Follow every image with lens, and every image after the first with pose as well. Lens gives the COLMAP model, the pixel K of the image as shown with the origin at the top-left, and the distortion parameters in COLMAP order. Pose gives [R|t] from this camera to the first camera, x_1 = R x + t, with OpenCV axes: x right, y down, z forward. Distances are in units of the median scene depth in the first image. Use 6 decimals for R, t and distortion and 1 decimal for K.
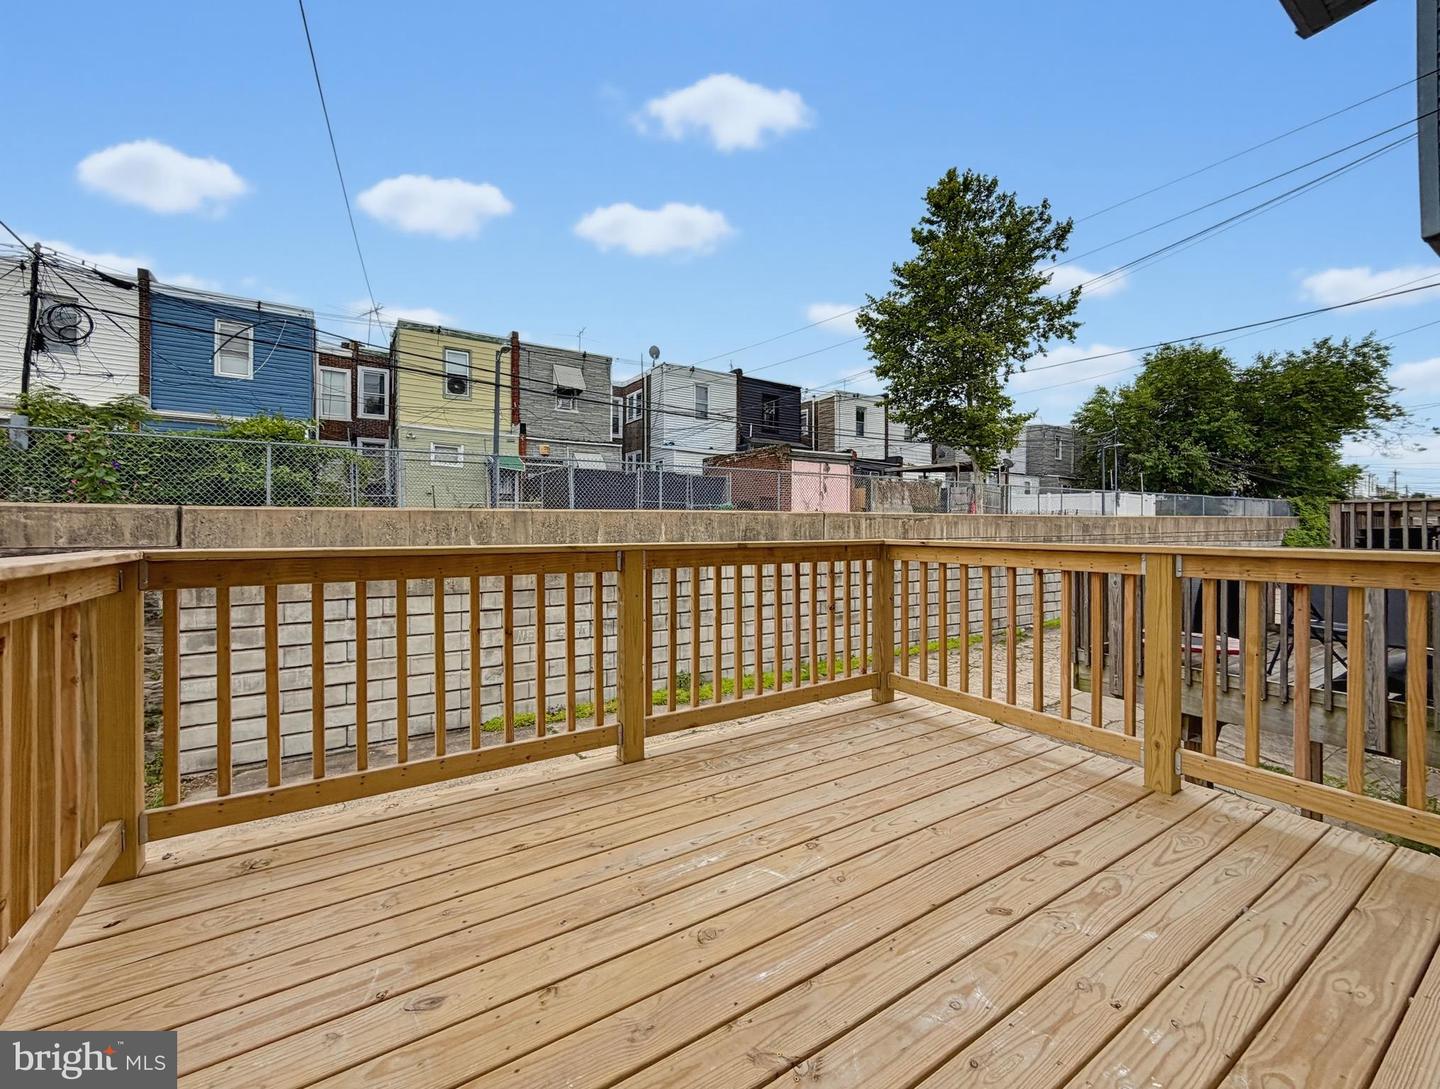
lens RADIAL K [[583.6, 0, 720.3], [0, 583.6, 523.7], [0, 0, 1]] dist [0.000080, 0.000106]
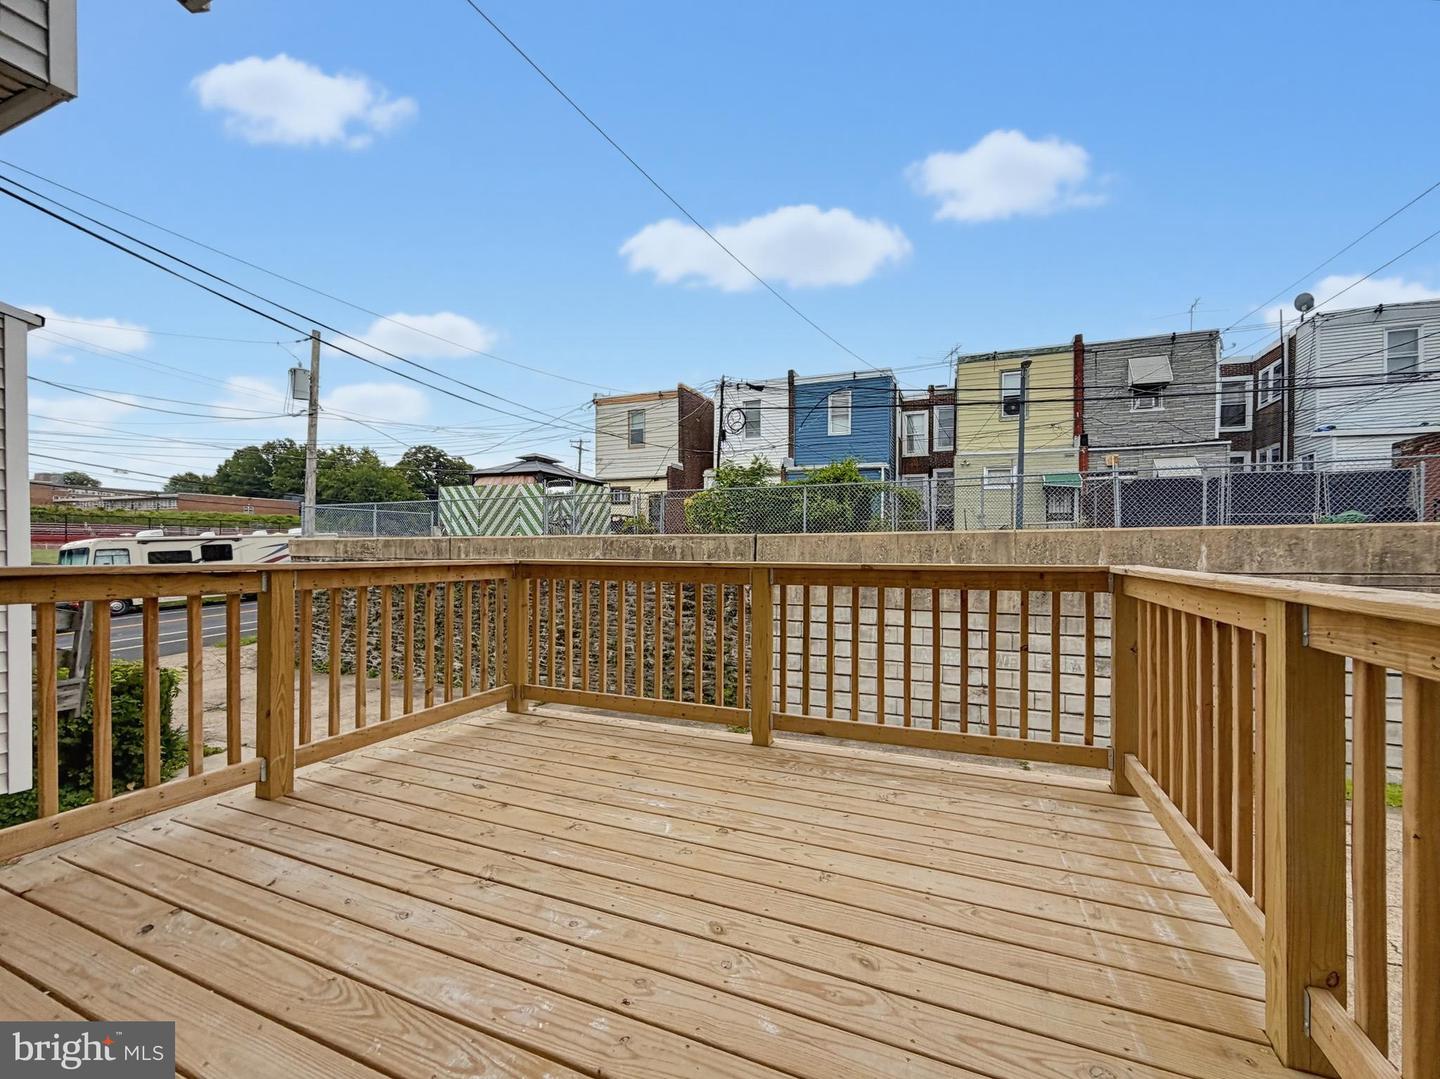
lens RADIAL K [[571.0, 0, 709.7], [0, 571.0, 542.0], [0, 0, 1]] dist [0.000308, 0.000197]
pose [[0.583172, -0.008353, -0.812306, 0.140816], [0.003497, 0.999964, -0.007772, 0.000328], [0.812341, 0.001692, 0.583180, 0.045365]]
